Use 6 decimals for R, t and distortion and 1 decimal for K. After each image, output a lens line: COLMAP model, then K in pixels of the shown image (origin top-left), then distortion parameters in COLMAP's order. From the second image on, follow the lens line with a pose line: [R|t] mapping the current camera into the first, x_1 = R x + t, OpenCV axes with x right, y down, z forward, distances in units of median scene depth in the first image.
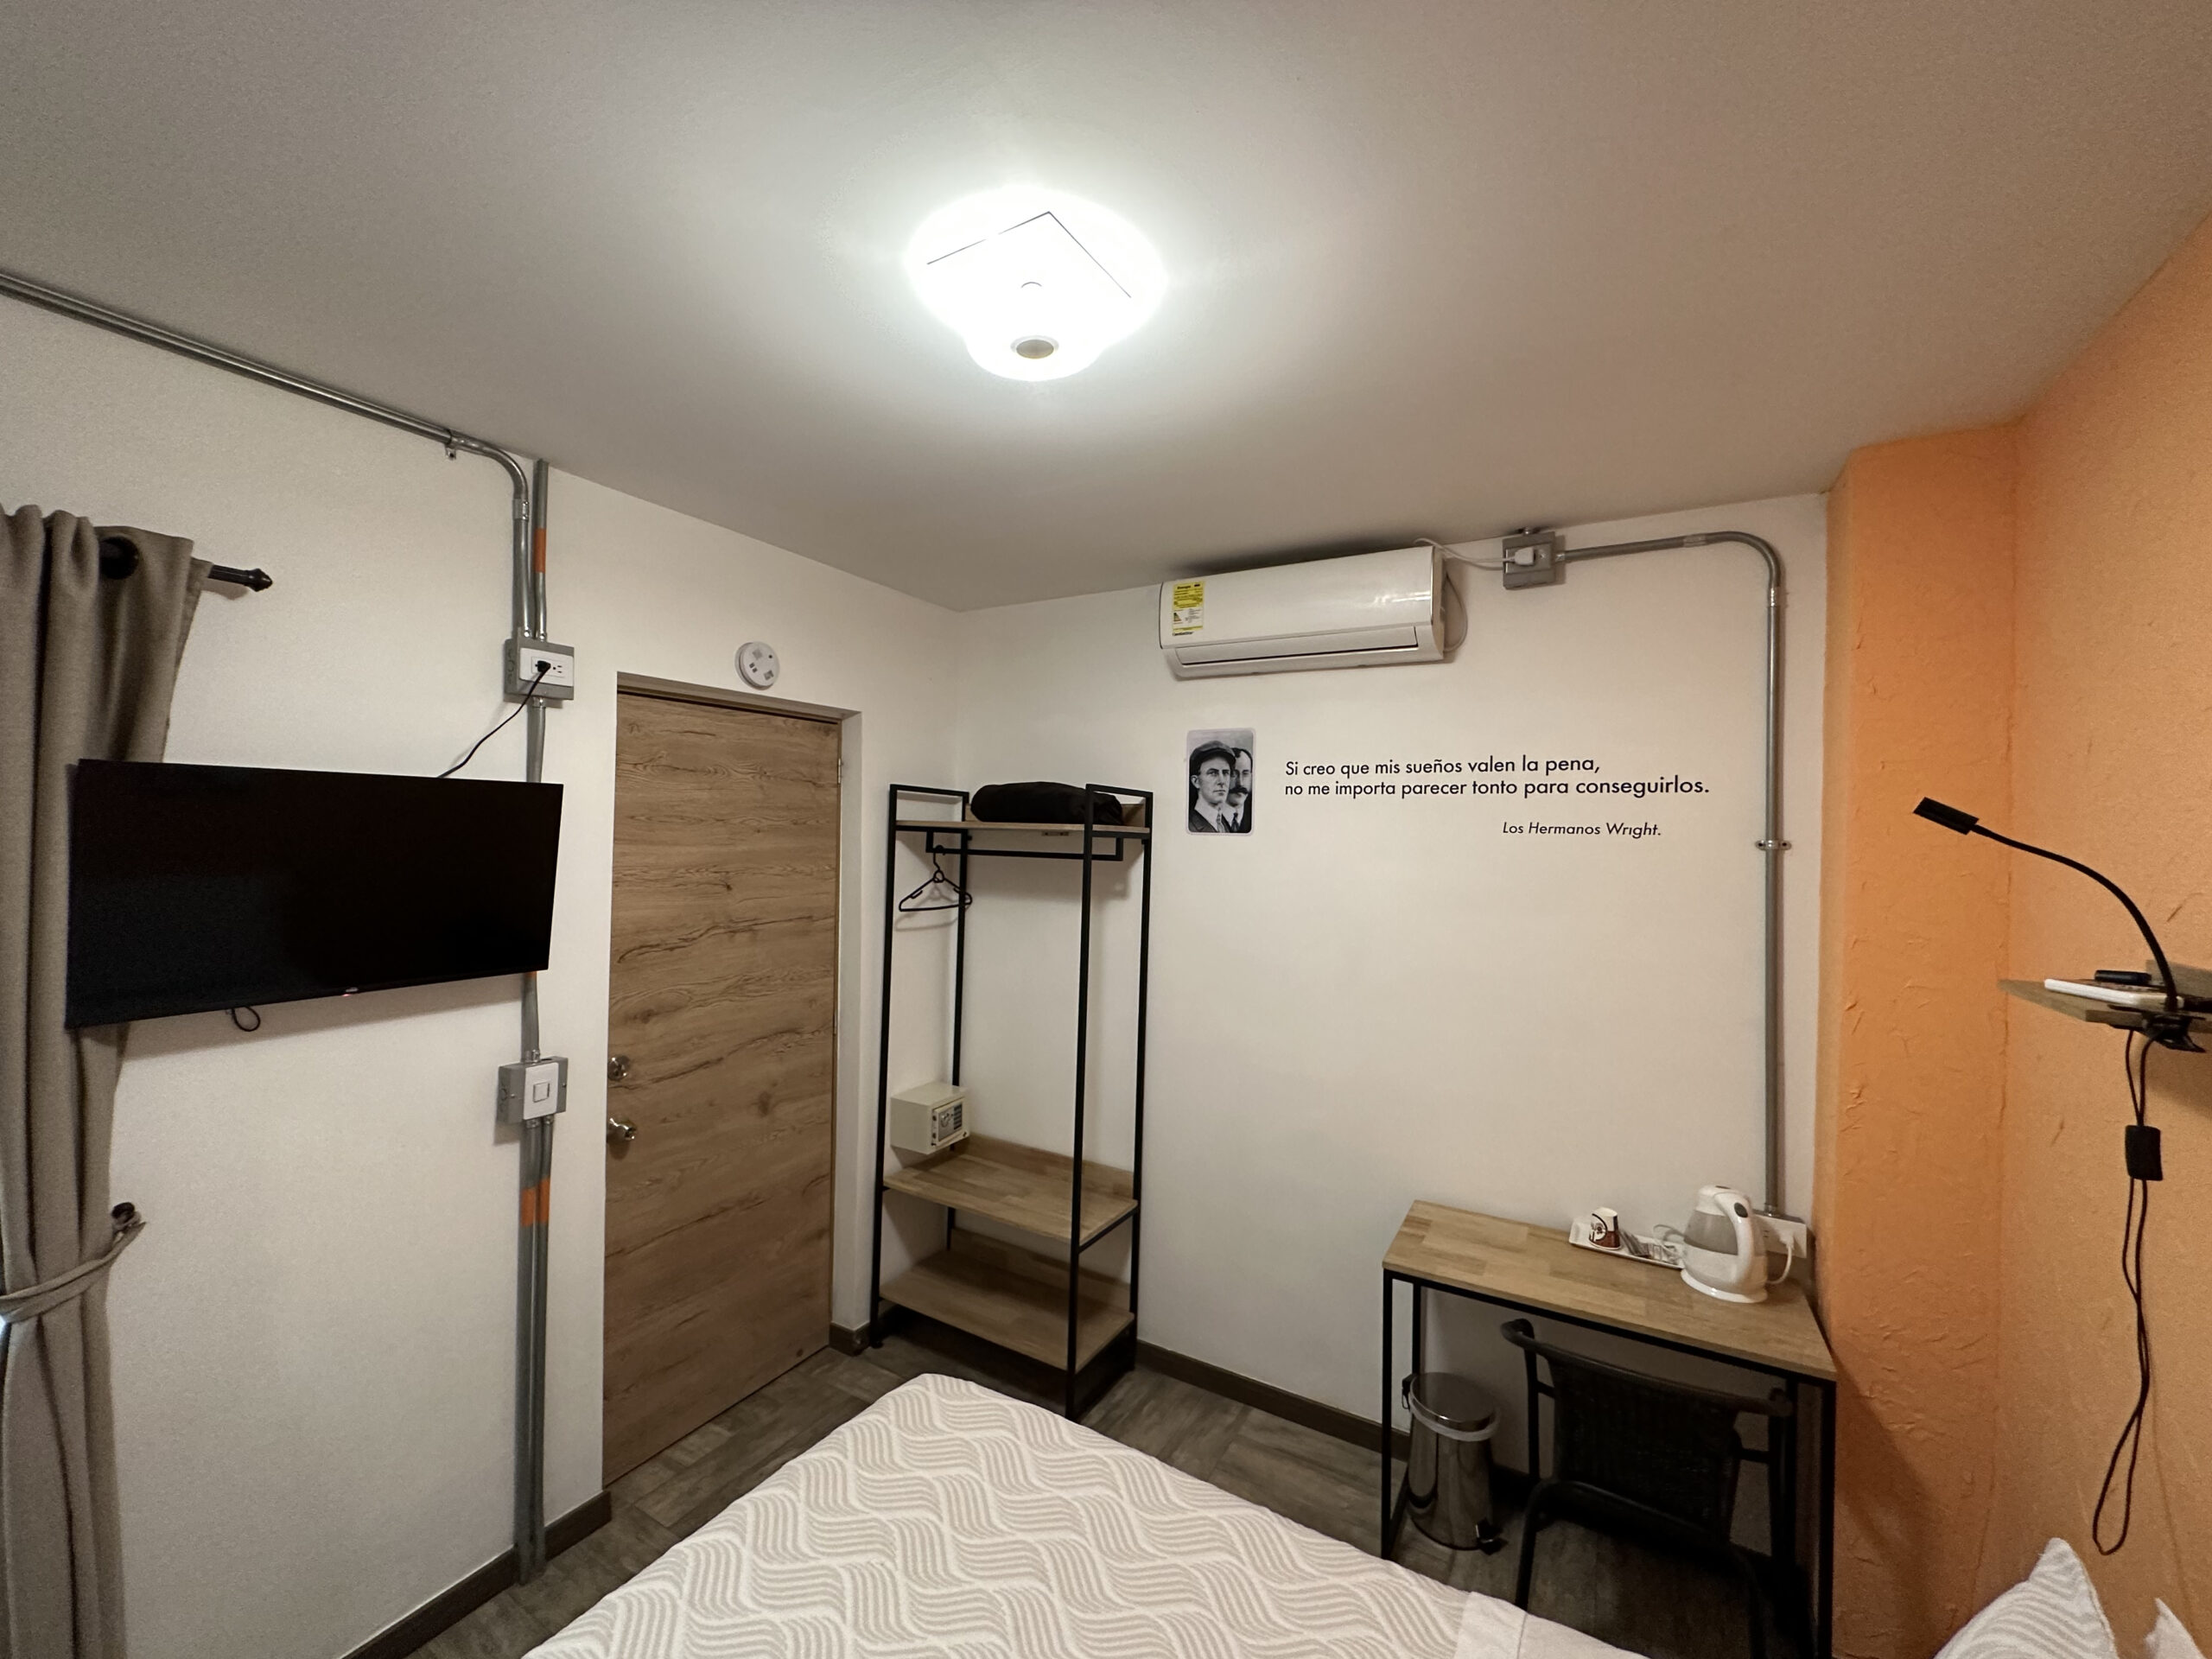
lens RADIAL K [[886.7, 0, 1107.2], [0, 886.7, 830.1], [0, 0, 1]] dist [-0.000631, 0.000994]
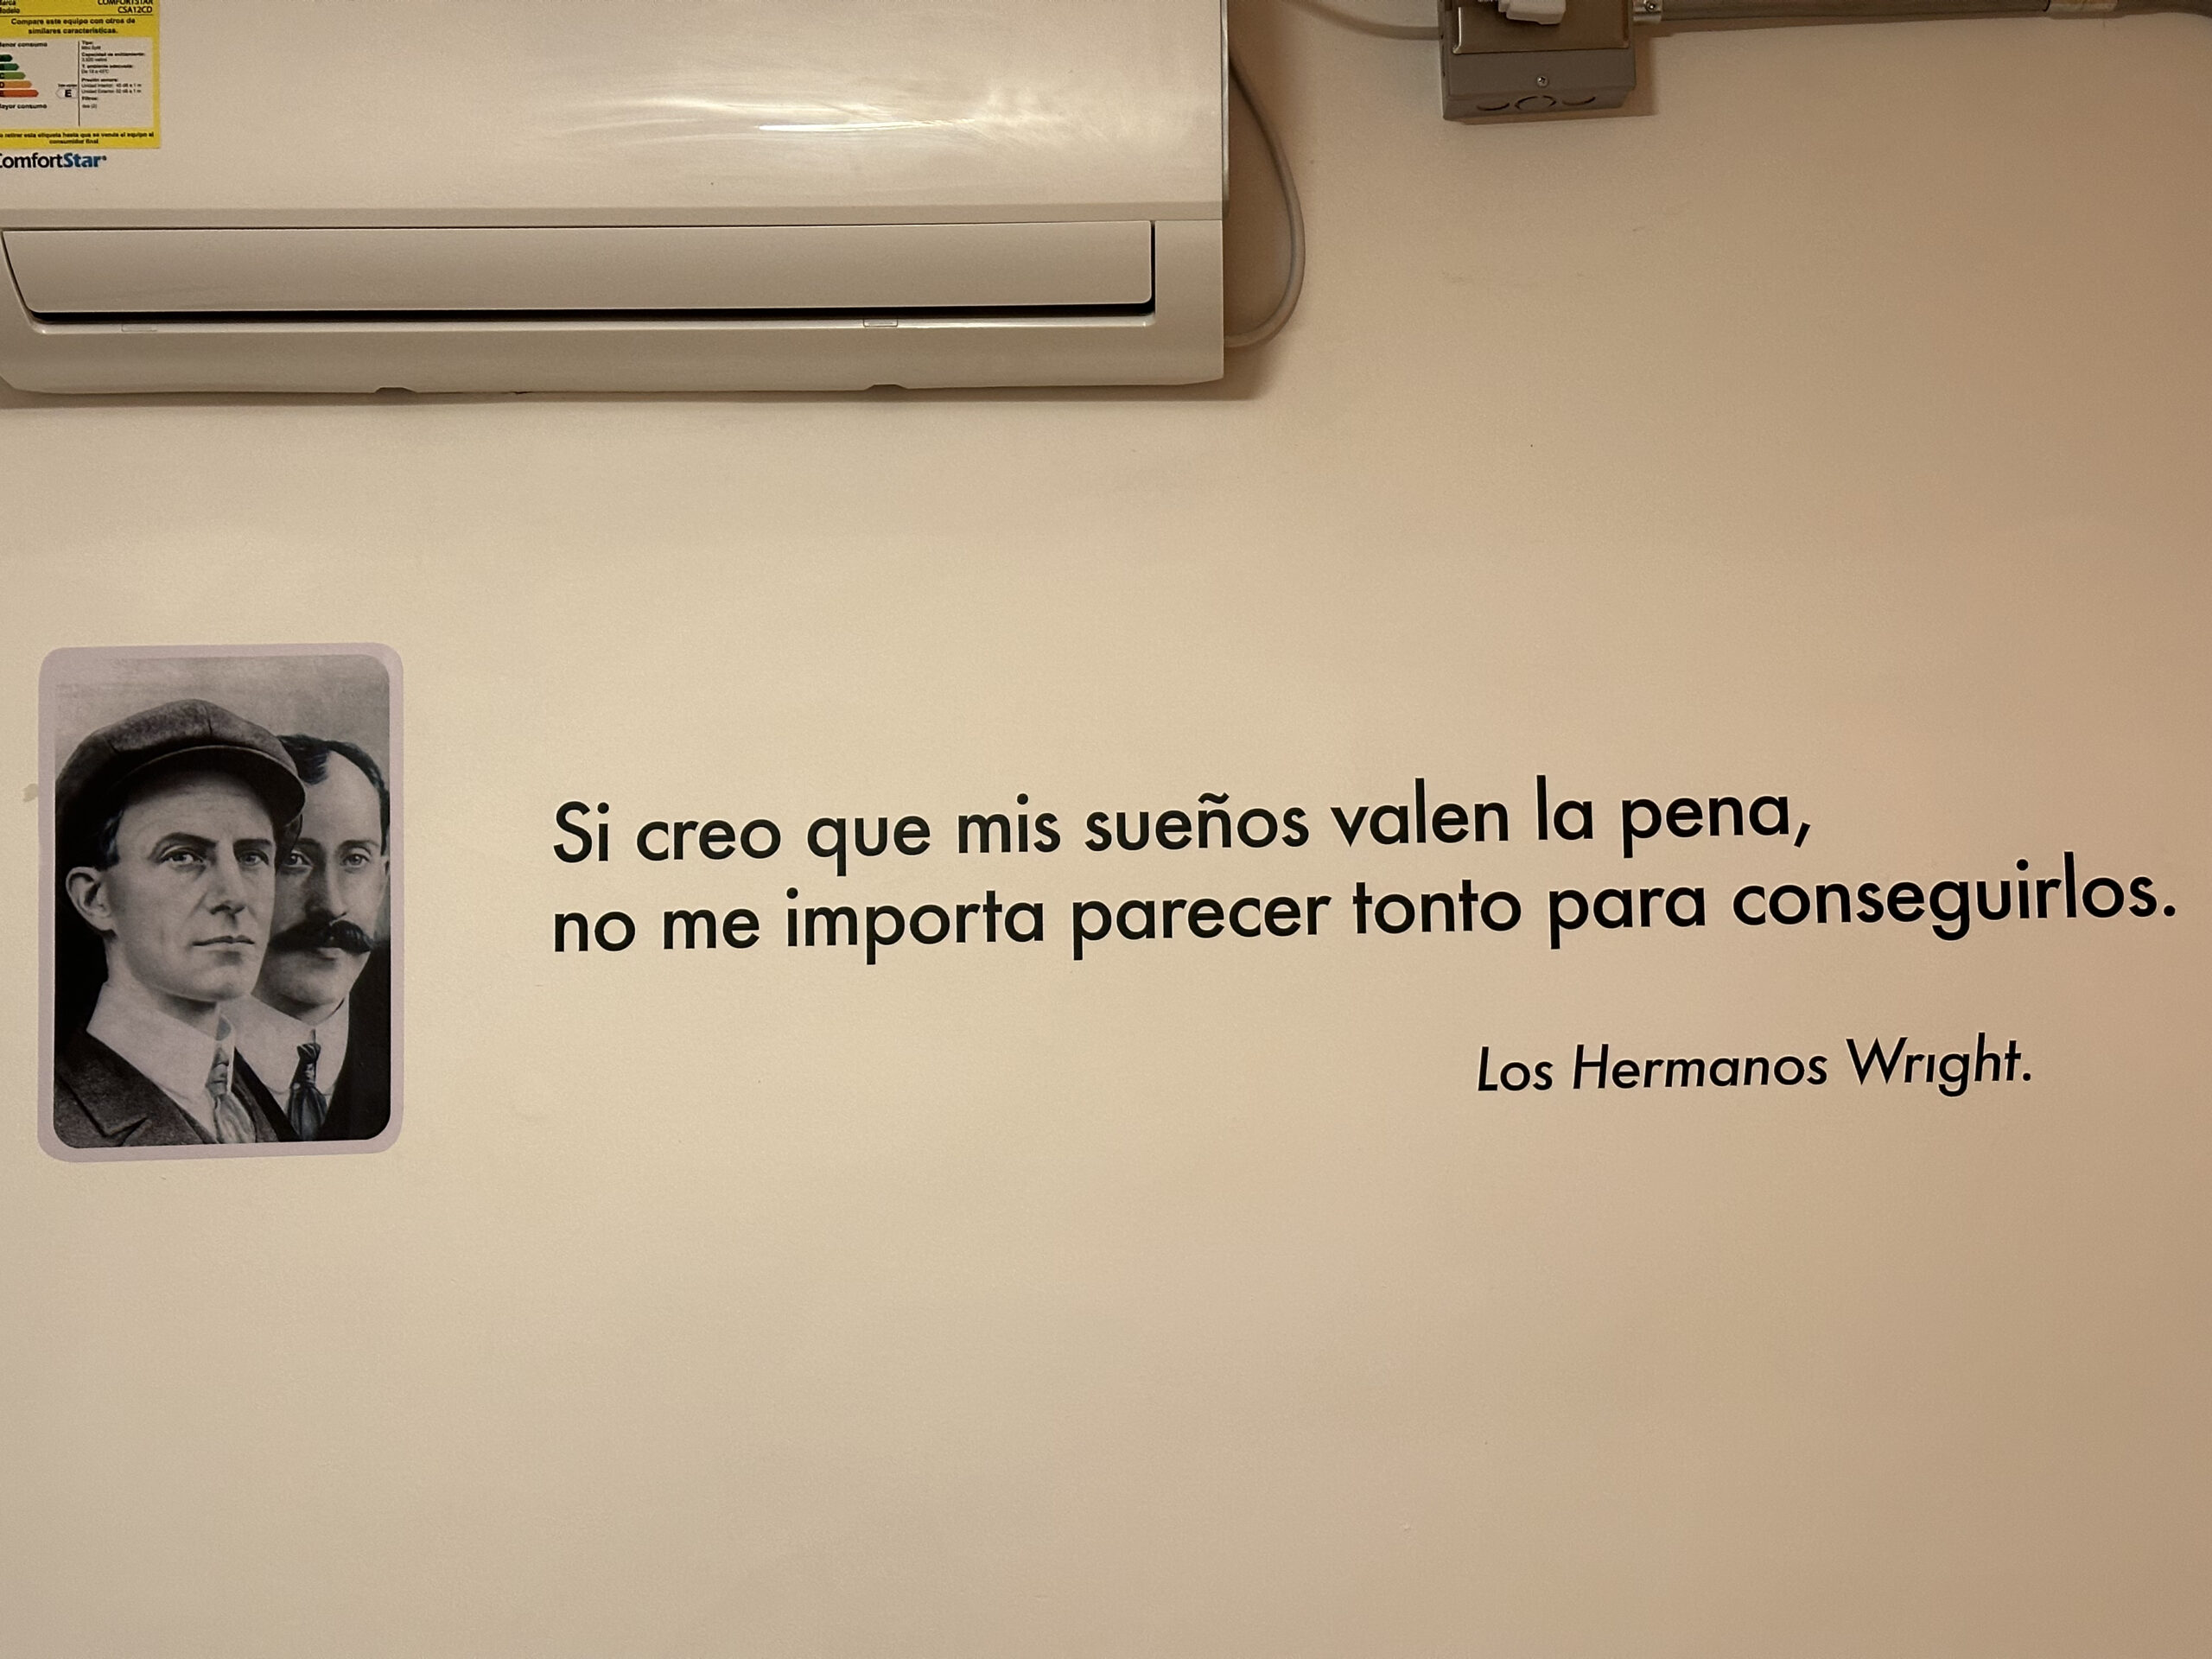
lens RADIAL K [[3108.4, 0, 1104.9], [0, 3108.4, 837.3], [0, 0, 1]] dist [0.145651, 0.000000]
pose [[0.861705, 0.005455, 0.507381, -0.082241], [0.038508, 0.996356, -0.076110, -0.005276], [-0.505947, 0.085123, 0.858354, 0.308076]]
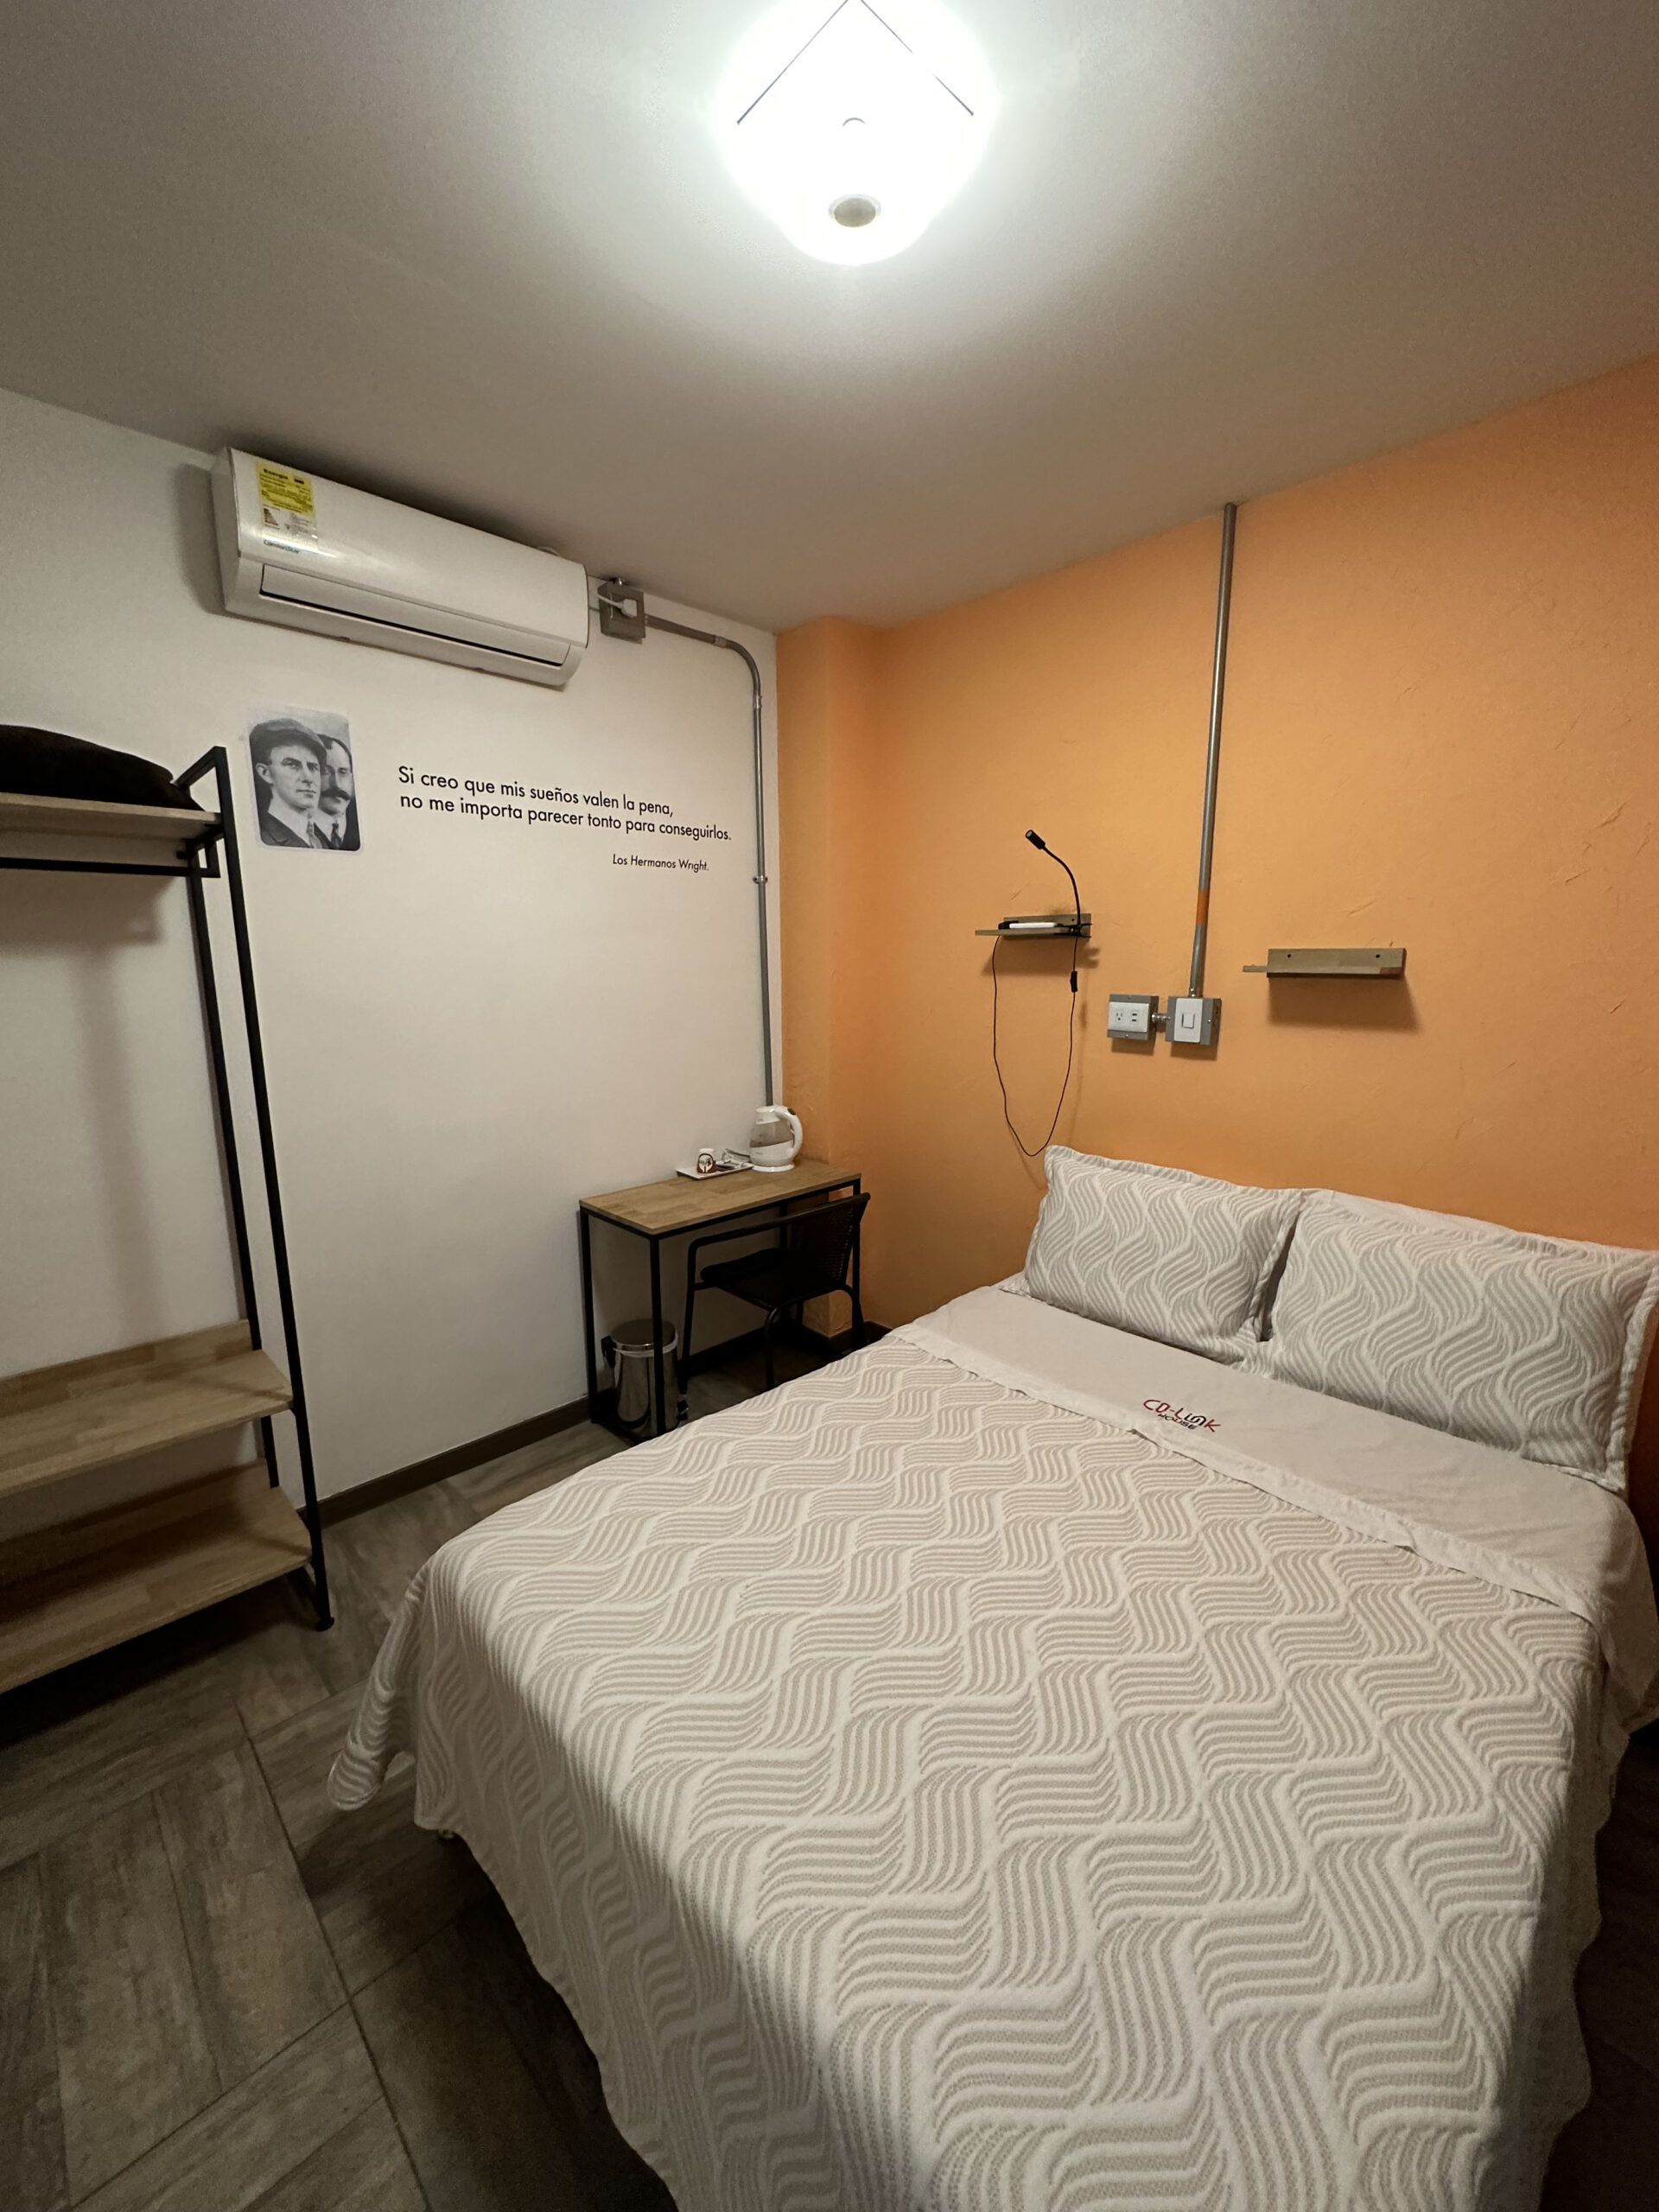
lens RADIAL K [[886.7, 0, 833.9], [0, 886.7, 1112.5], [0, 0, 1]] dist [-0.000631, 0.000994]
pose [[0.261672, -0.195254, 0.945200, -0.624783], [0.008679, 0.979759, 0.199990, 0.091836], [-0.965118, -0.044129, 0.258070, 0.422633]]
